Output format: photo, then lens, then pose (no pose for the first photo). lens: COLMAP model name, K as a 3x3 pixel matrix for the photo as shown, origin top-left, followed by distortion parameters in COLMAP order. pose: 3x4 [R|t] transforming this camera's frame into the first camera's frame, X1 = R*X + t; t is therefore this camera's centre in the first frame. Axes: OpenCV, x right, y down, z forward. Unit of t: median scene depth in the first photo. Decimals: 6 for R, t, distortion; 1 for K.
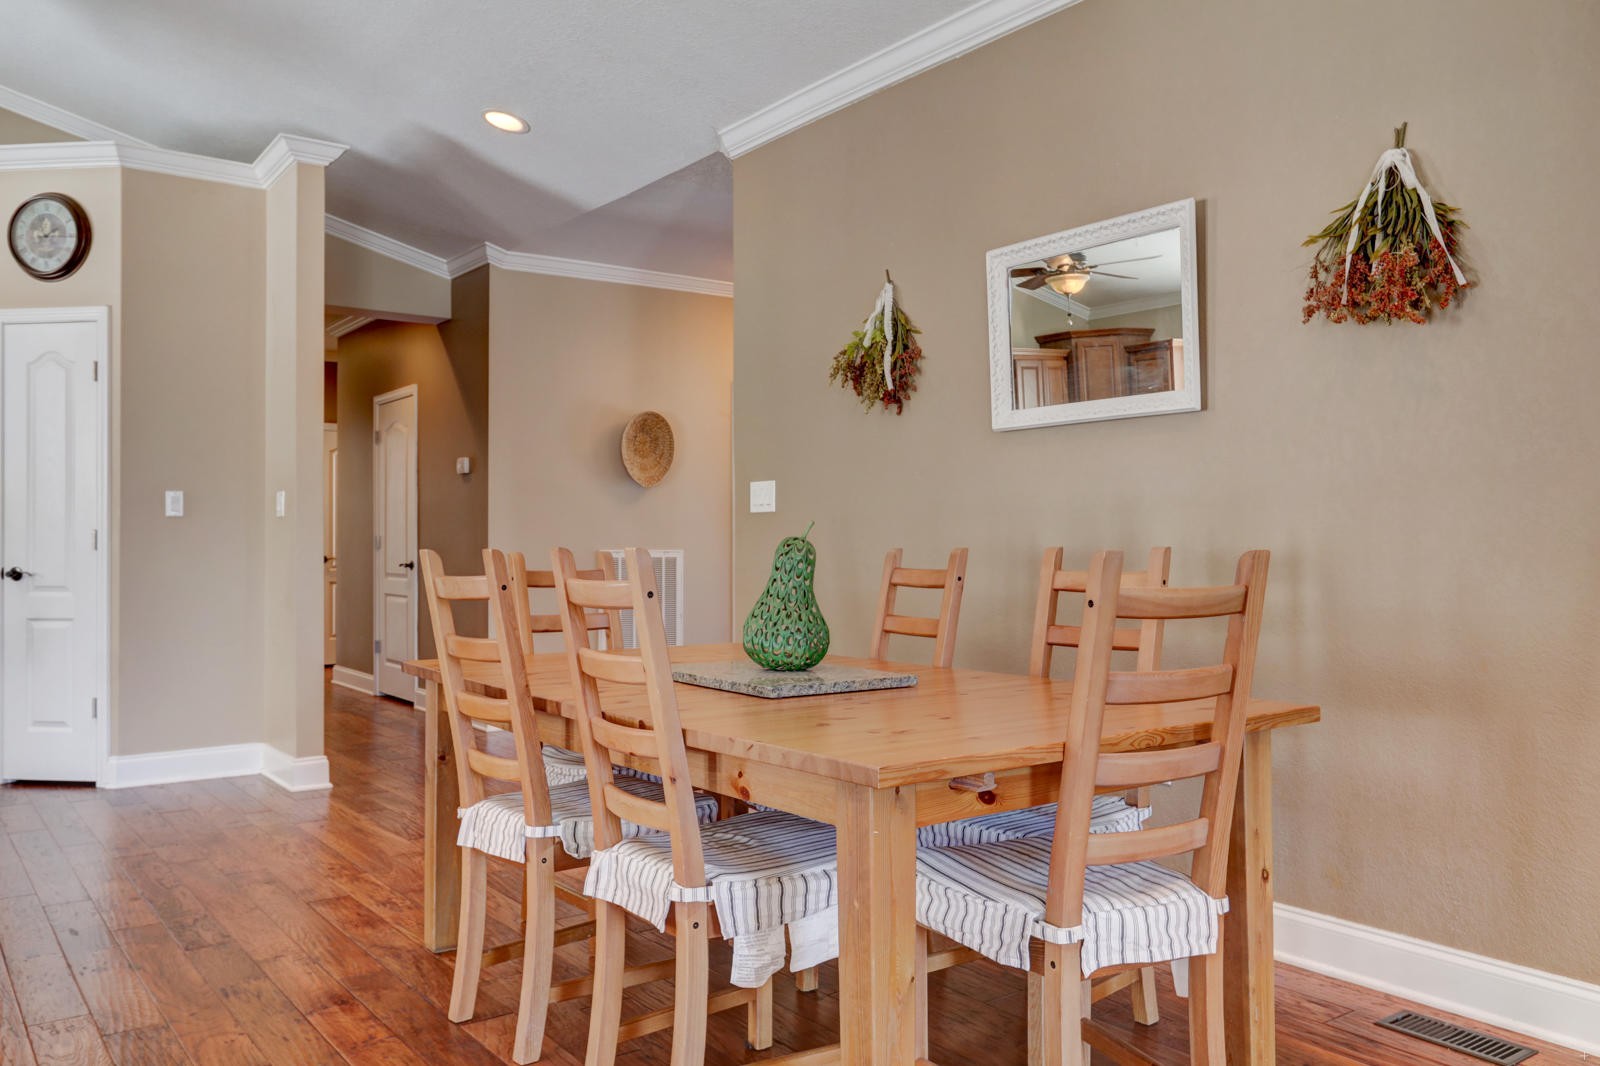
lens RADIAL K [[1262.0, 0, 800.0], [0, 1262.0, 533.0], [0, 0, 1]] dist [-0.006815, -0.003410]
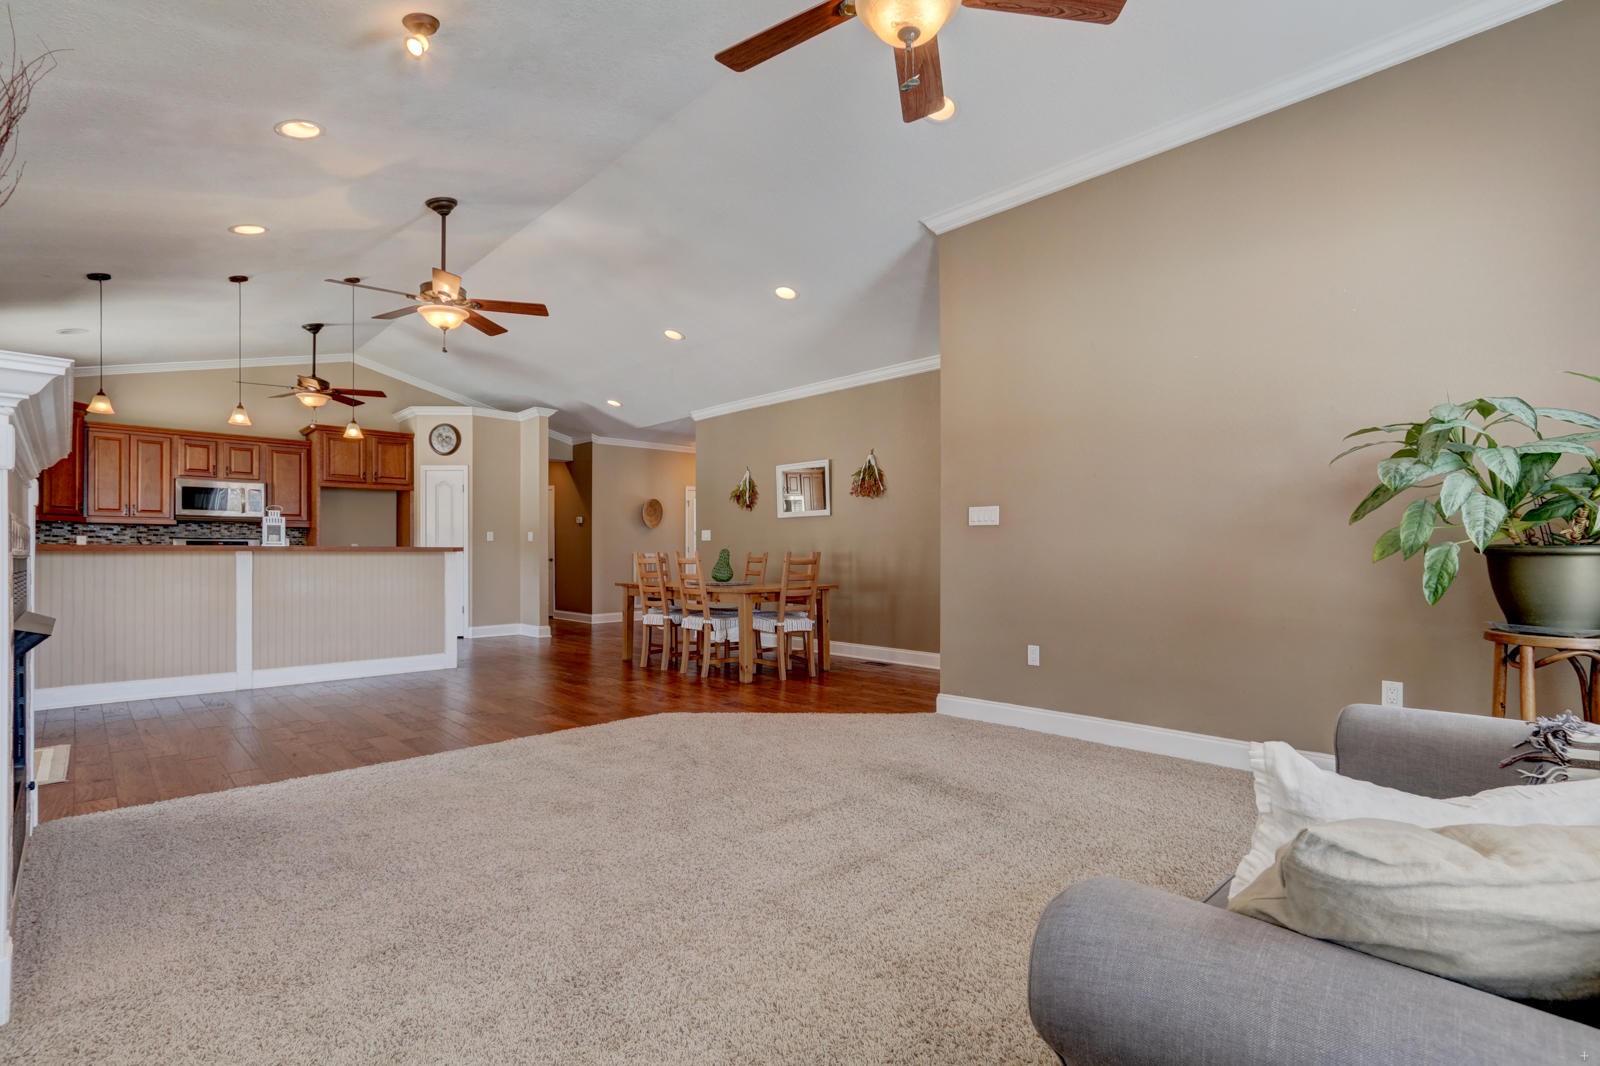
lens RADIAL K [[728.9, 0, 800.0], [0, 728.9, 533.0], [0, 0, 1]] dist [-0.001053, -0.000194]
pose [[0.989989, 0.002470, 0.141125, -0.061179], [-0.000214, 0.999872, -0.016001, -0.007162], [-0.141146, 0.015810, 0.989862, -0.872956]]
